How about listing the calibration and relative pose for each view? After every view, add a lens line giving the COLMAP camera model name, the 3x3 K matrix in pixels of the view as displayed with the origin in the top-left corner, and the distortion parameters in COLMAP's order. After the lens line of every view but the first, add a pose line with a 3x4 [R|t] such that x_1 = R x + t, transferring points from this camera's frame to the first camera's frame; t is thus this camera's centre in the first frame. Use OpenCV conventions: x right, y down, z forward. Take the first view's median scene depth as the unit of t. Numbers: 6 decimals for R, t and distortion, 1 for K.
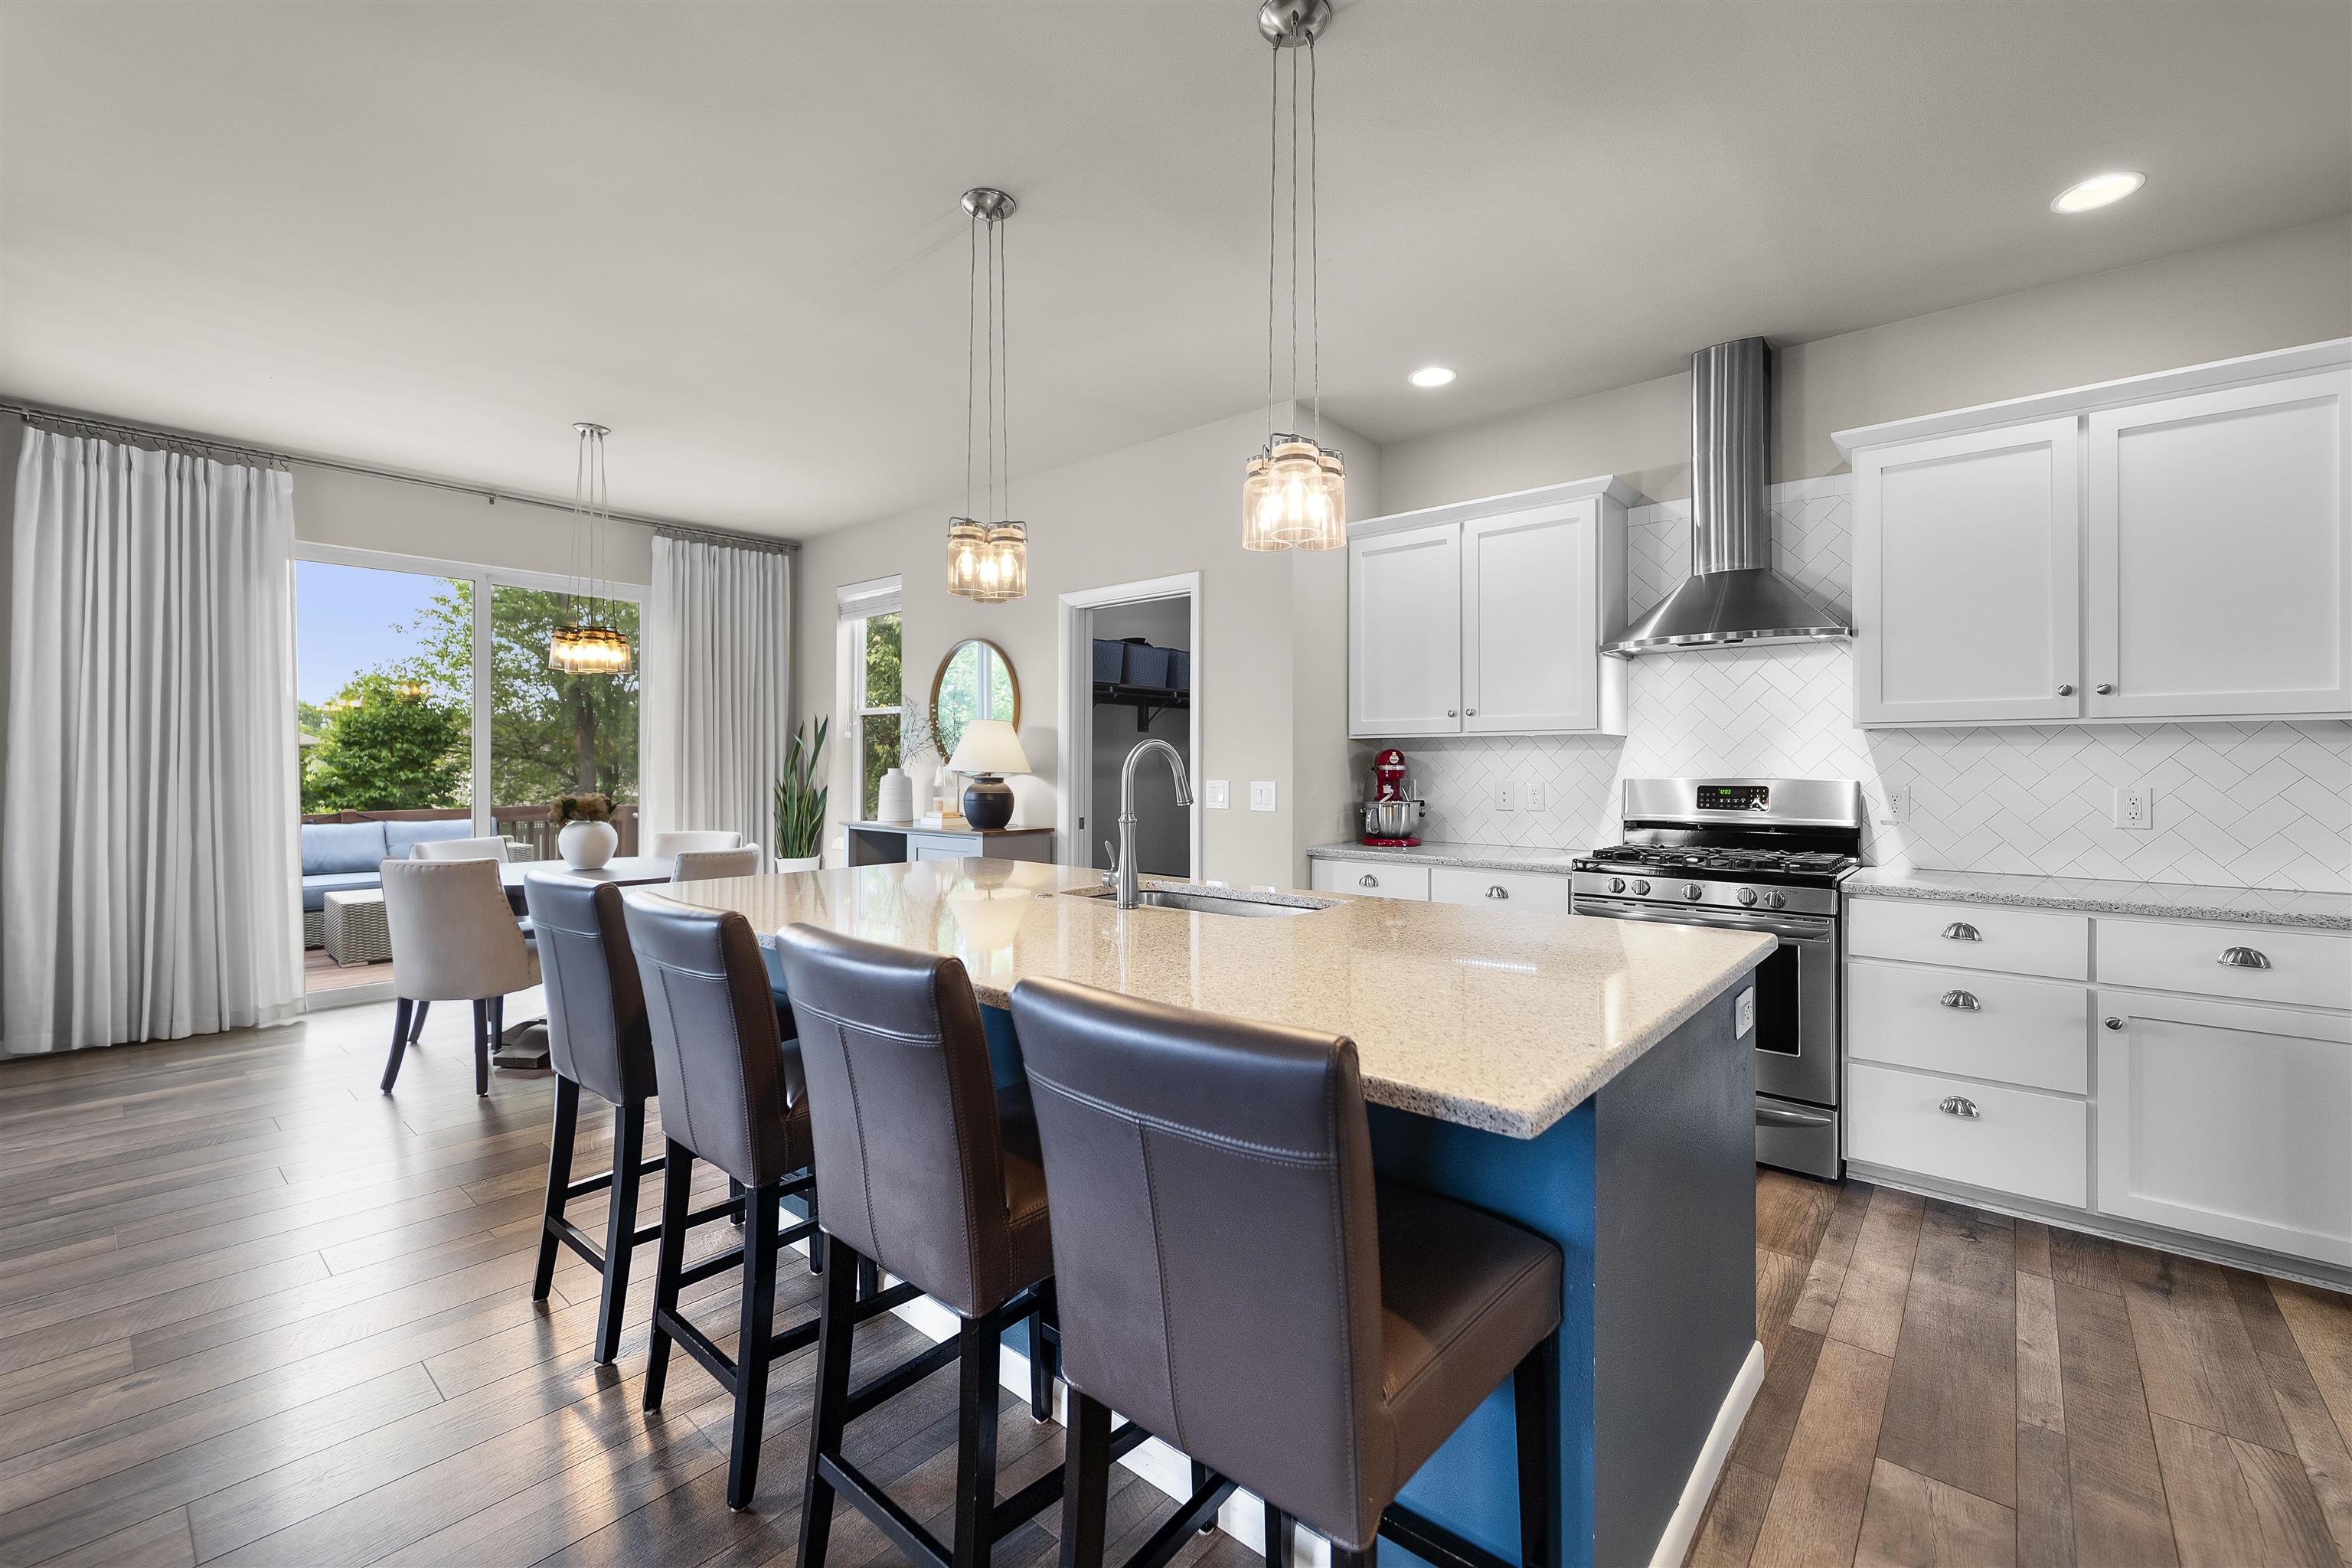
lens RADIAL K [[970.4, 0, 1172.8], [0, 970.4, 770.4], [0, 0, 1]] dist [-0.000950, -0.000088]
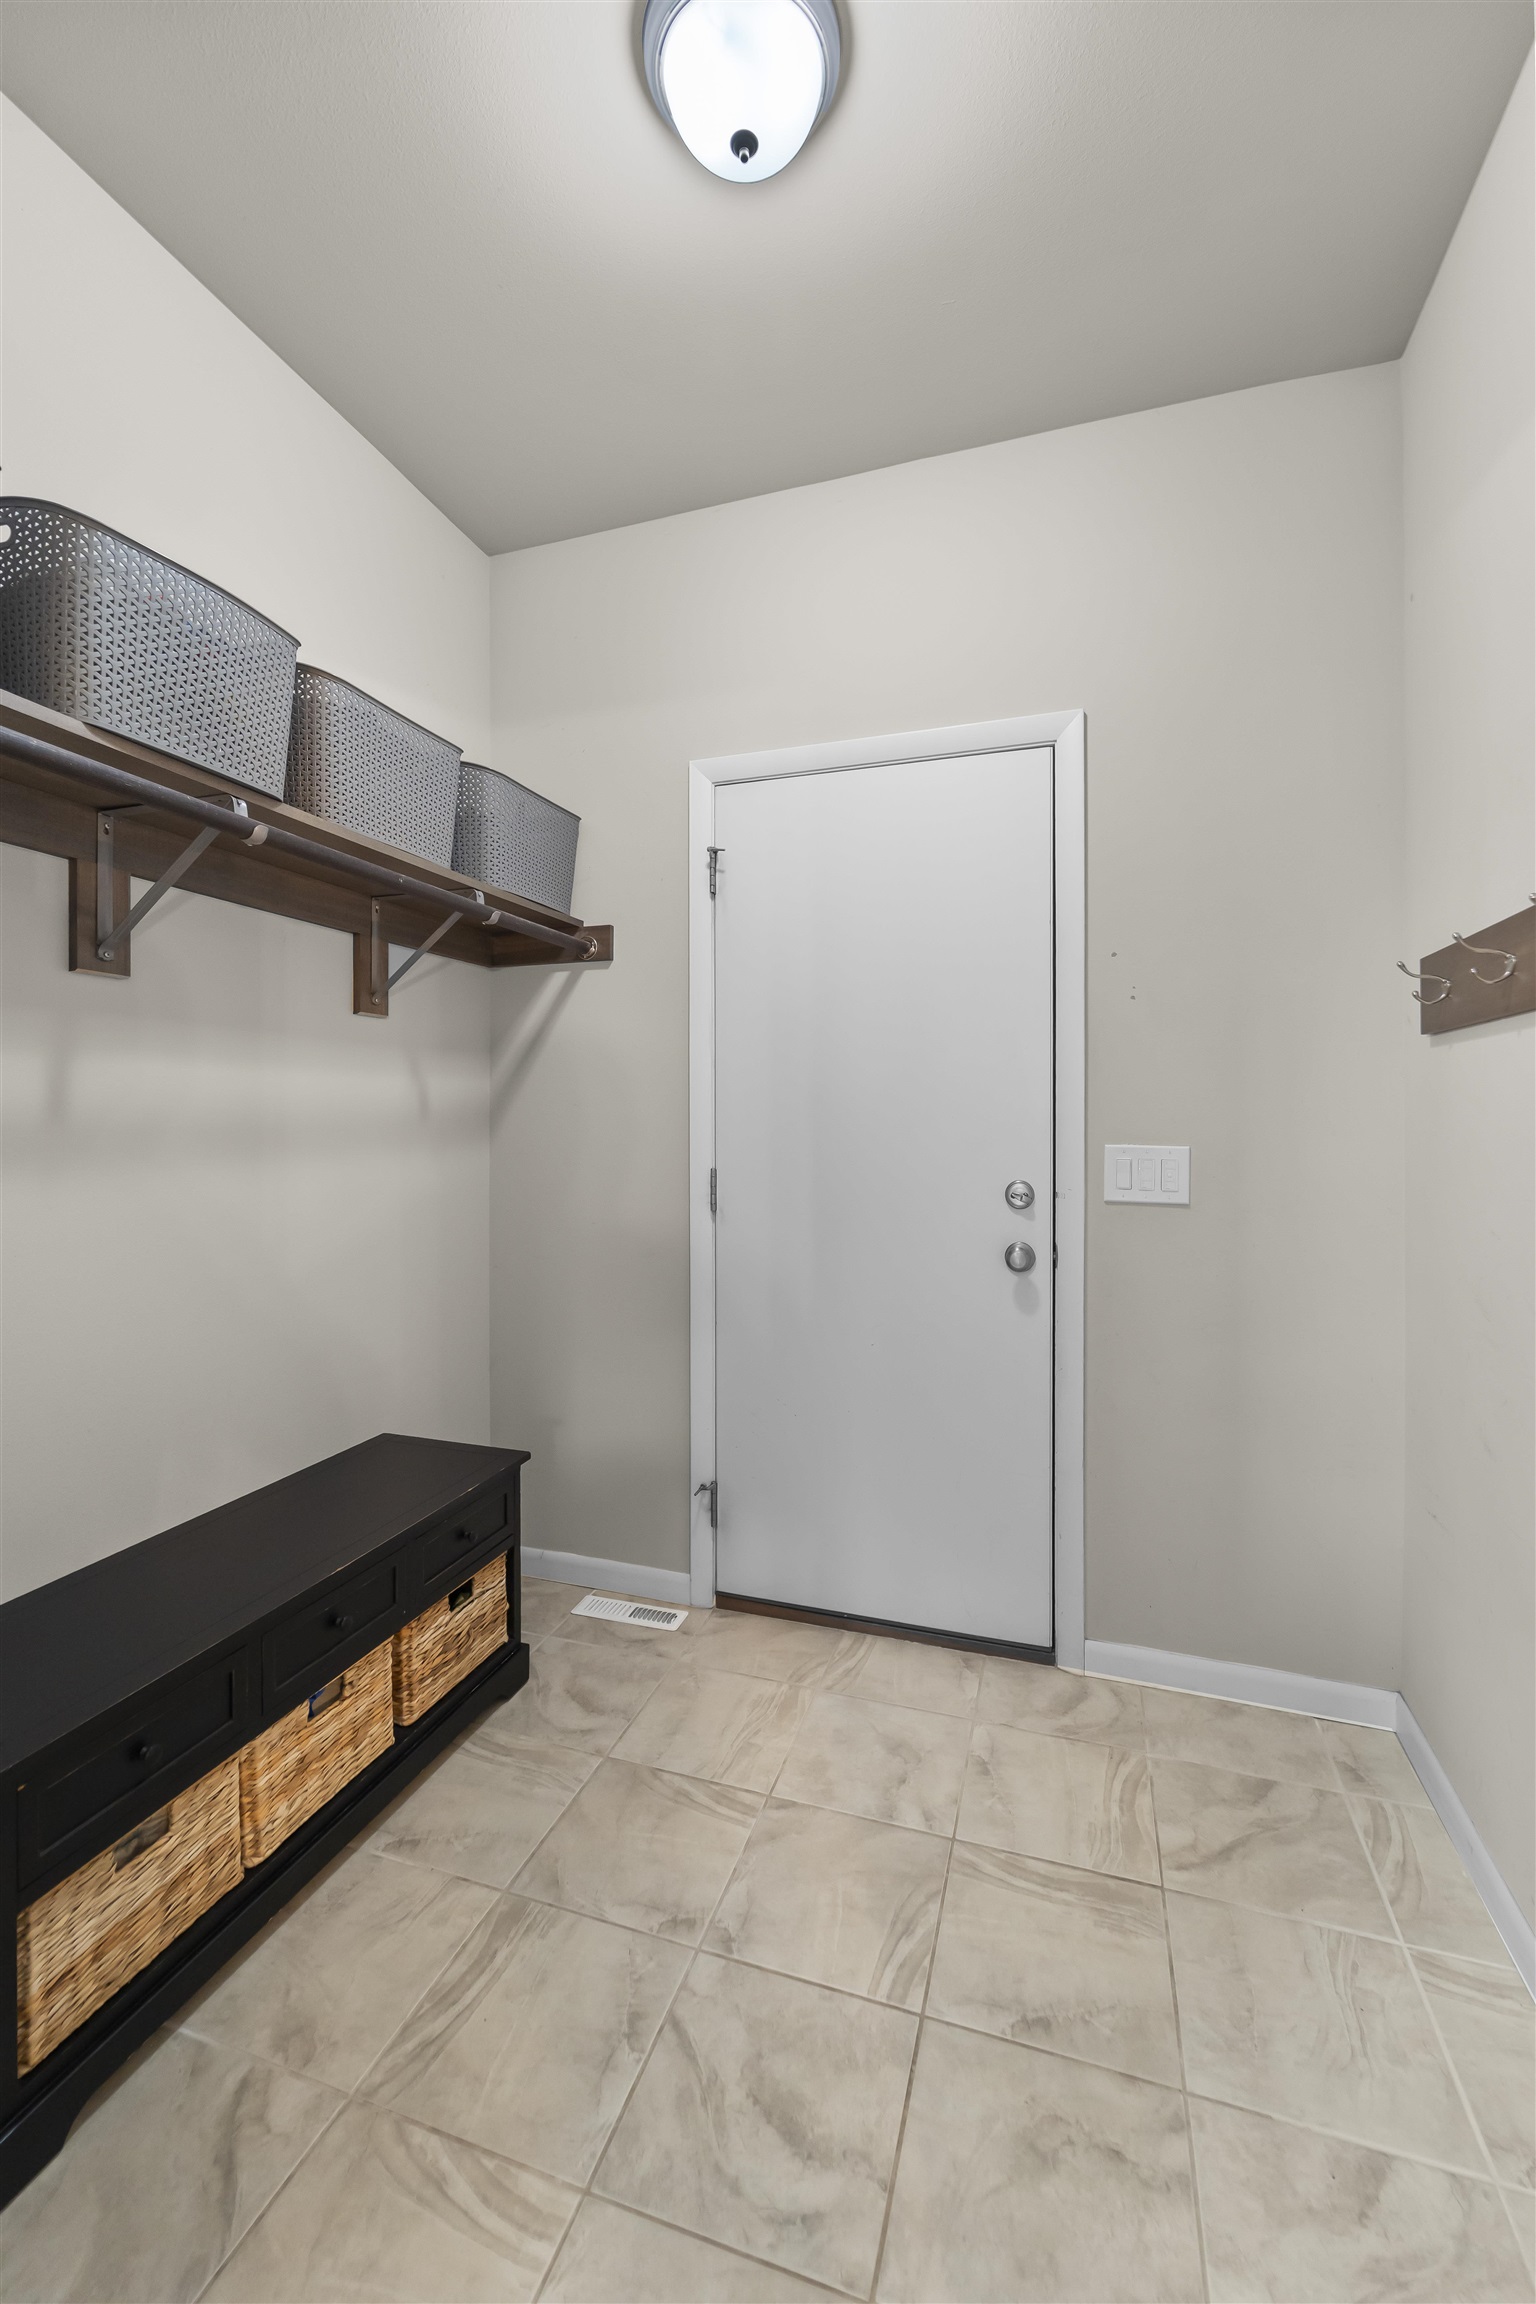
lens RADIAL K [[950.6, 0, 768.8], [0, 950.6, 1142.3], [0, 0, 1]] dist [-0.000950, -0.000088]
pose [[0.924207, -0.010221, 0.381756, -0.029475], [0.003574, 0.999830, 0.018115, -0.002623], [-0.381876, -0.015377, 0.924086, 0.658424]]
